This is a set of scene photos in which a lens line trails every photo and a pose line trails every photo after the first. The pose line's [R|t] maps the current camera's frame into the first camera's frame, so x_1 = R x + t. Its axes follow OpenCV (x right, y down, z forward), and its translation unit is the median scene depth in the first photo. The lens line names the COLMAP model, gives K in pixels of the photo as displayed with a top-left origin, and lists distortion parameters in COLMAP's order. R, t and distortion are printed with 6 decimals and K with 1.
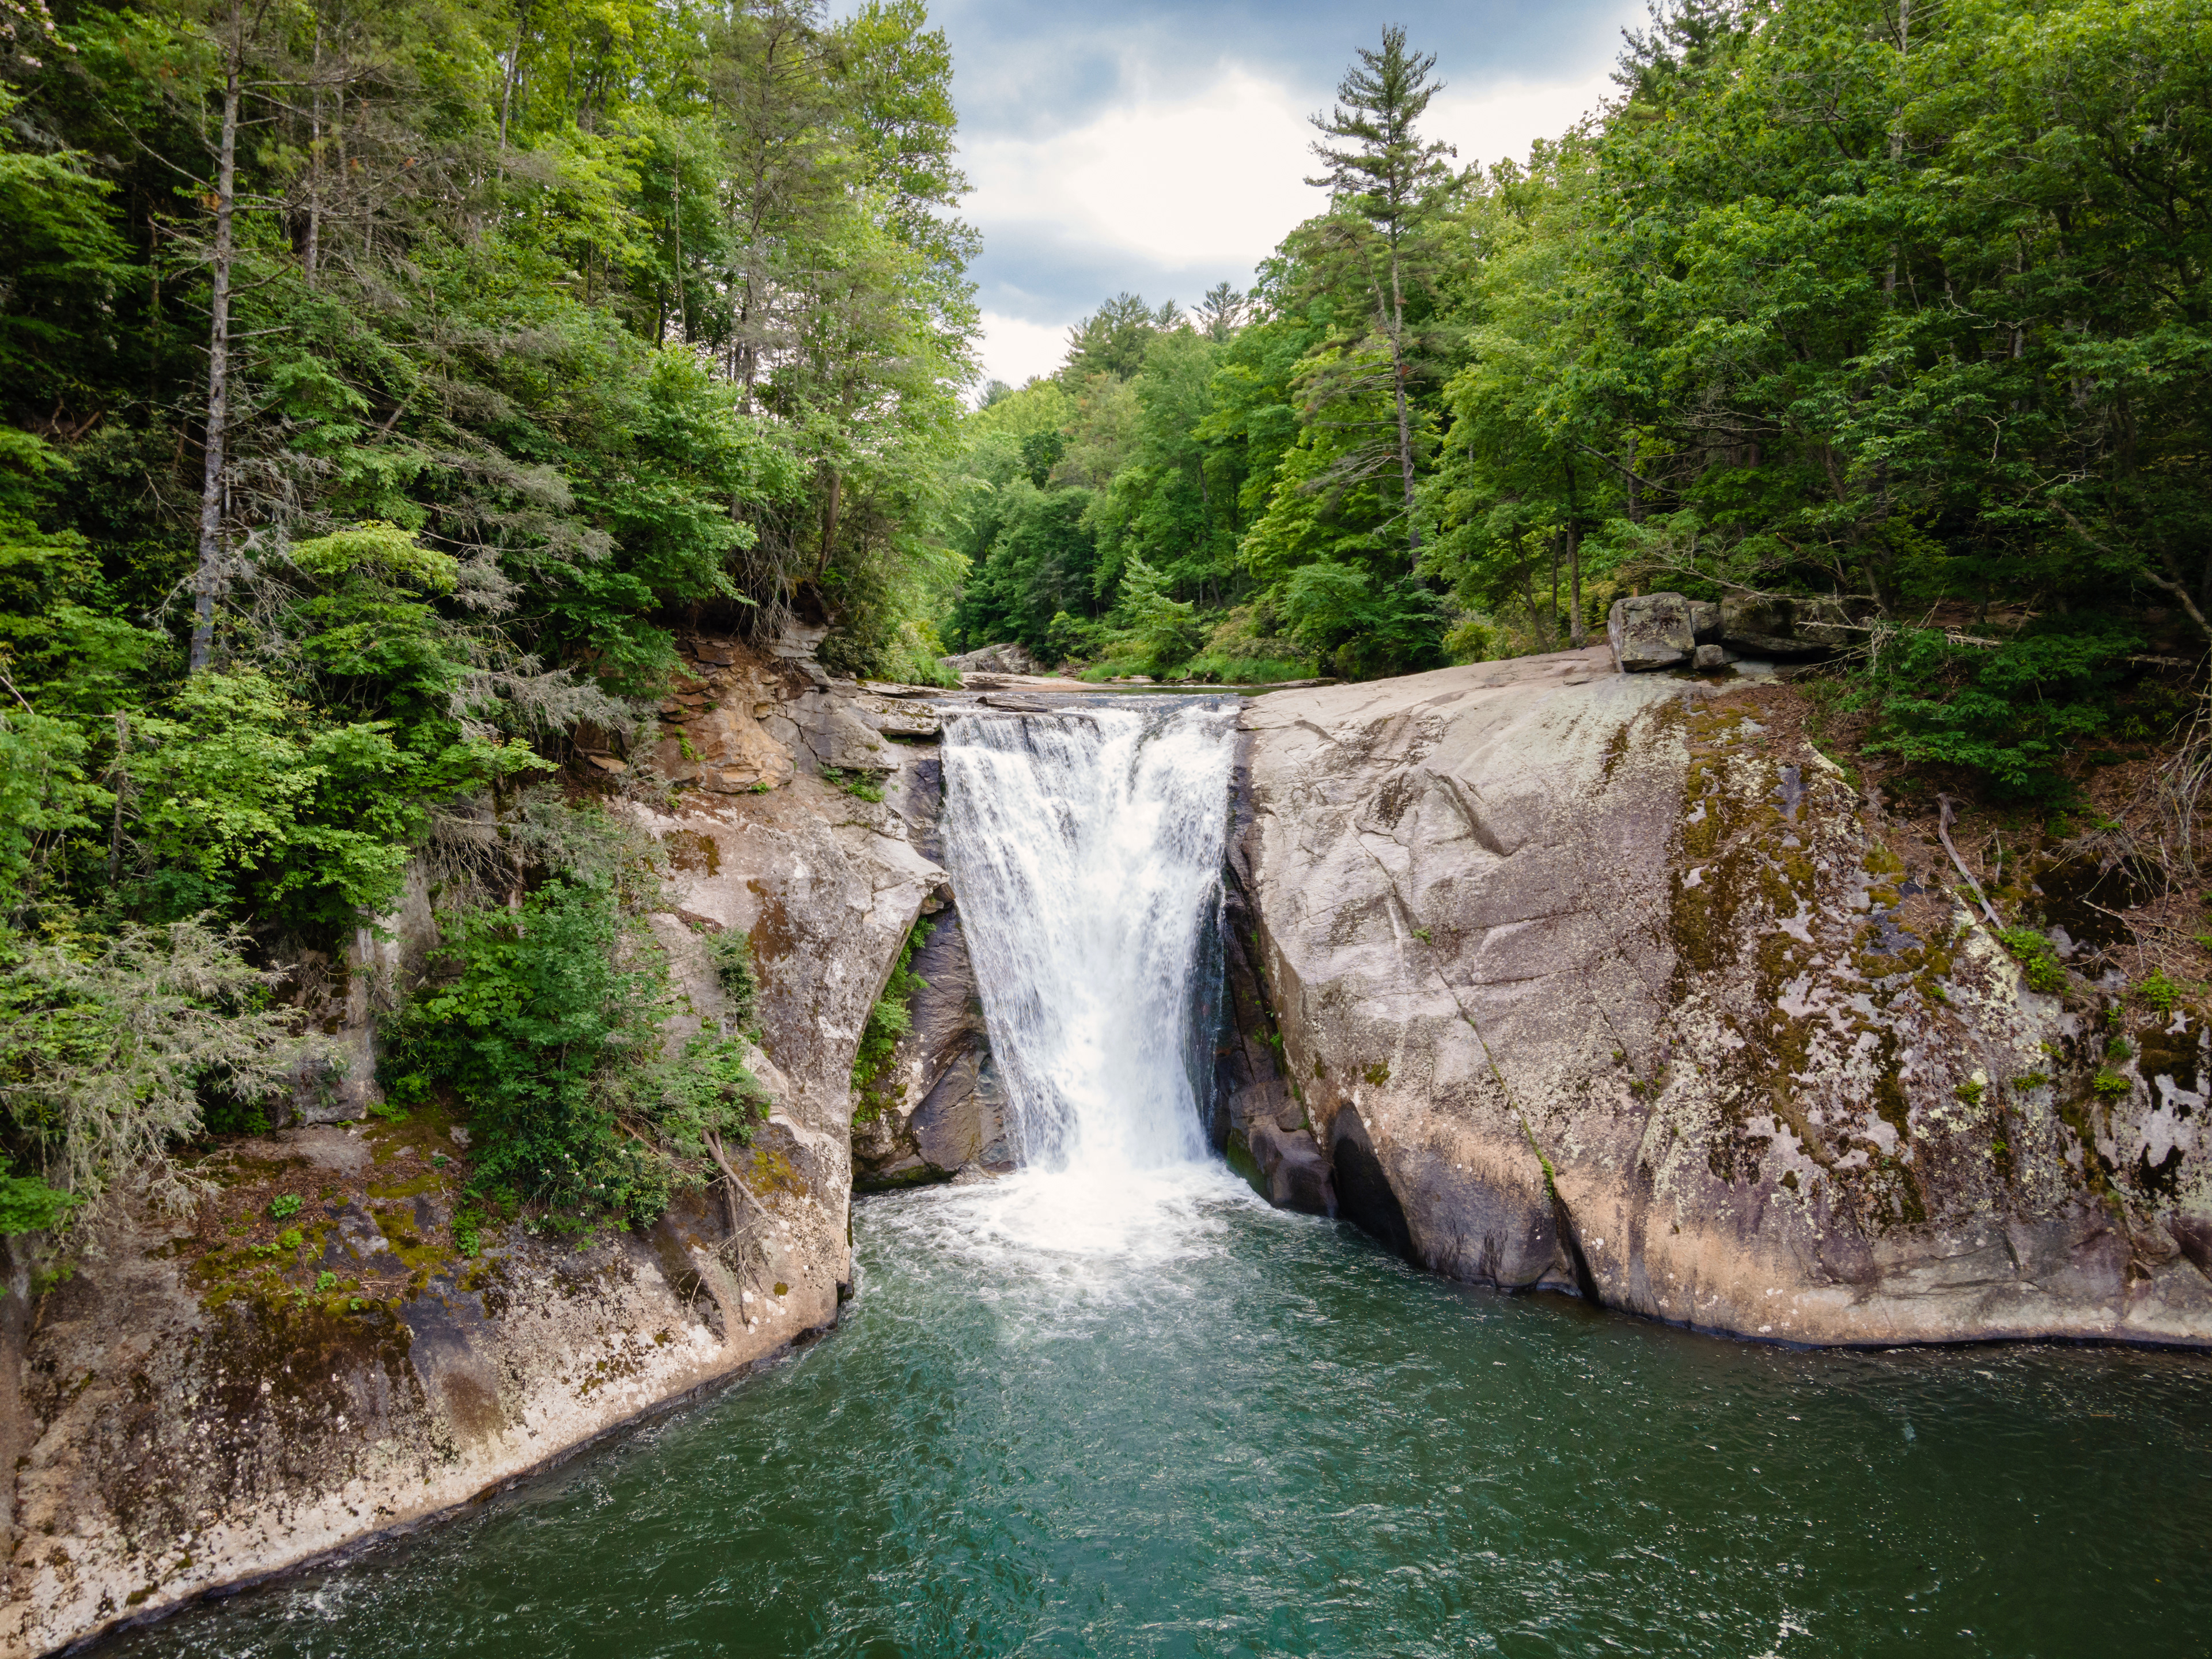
lens RADIAL K [[1640.5, 0, 1112.4], [0, 1640.5, 820.6], [0, 0, 1]] dist [0.042919, 0.008030]
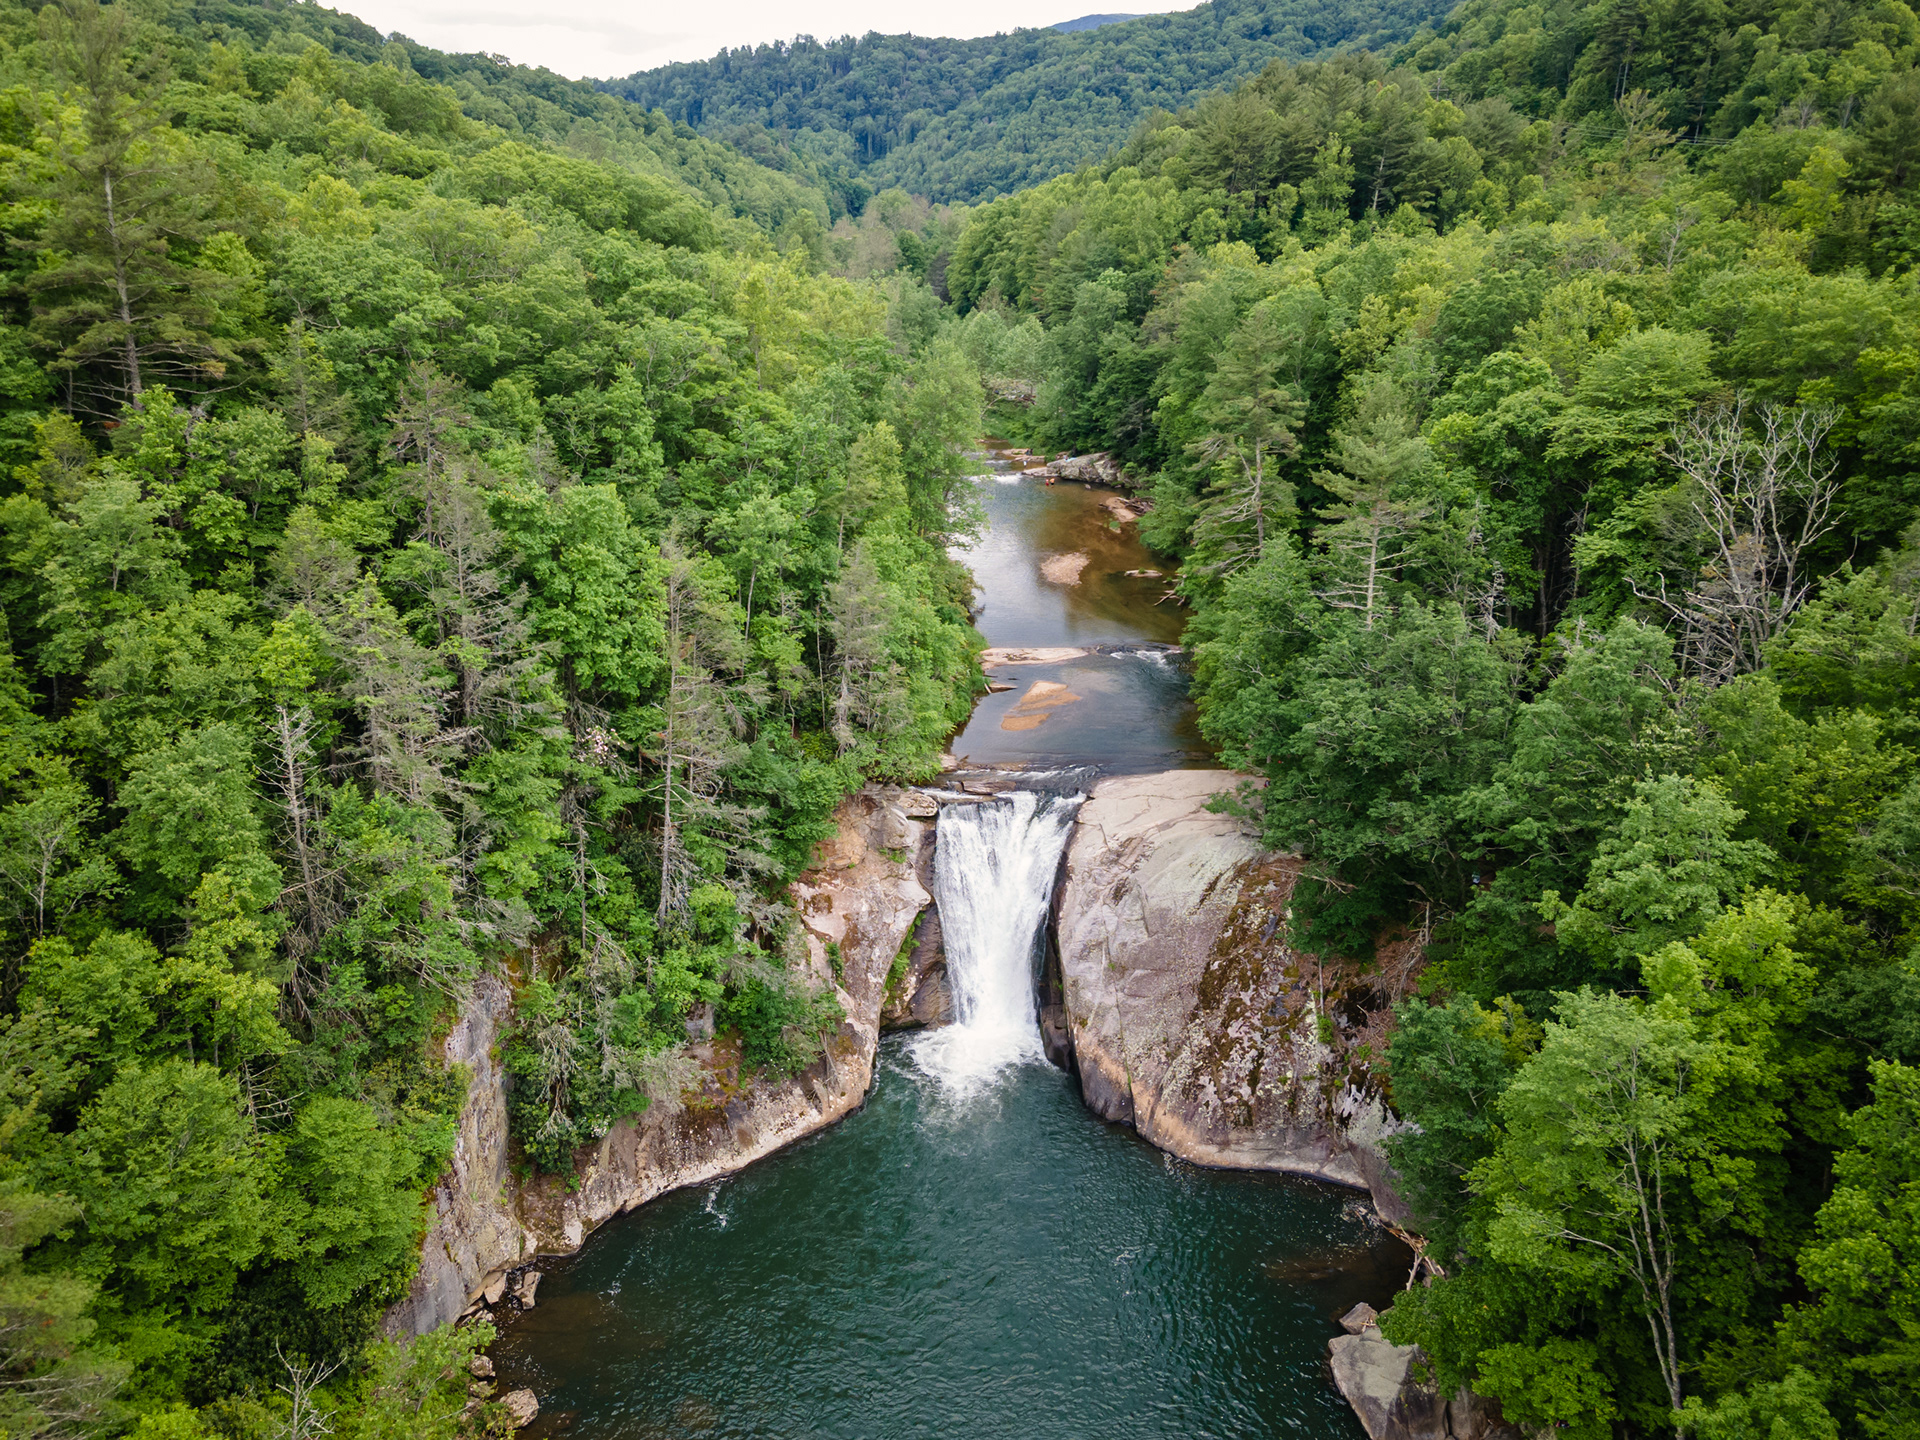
lens RADIAL K [[1504.8, 0, 901.1], [0, 1504.8, 707.3], [0, 0, 1]] dist [0.016676, -0.002585]
pose [[0.964775, 0.072741, -0.252819, 0.453074], [-0.007573, 0.968294, 0.249698, -0.907173], [0.262966, -0.238988, 0.934737, -1.126880]]
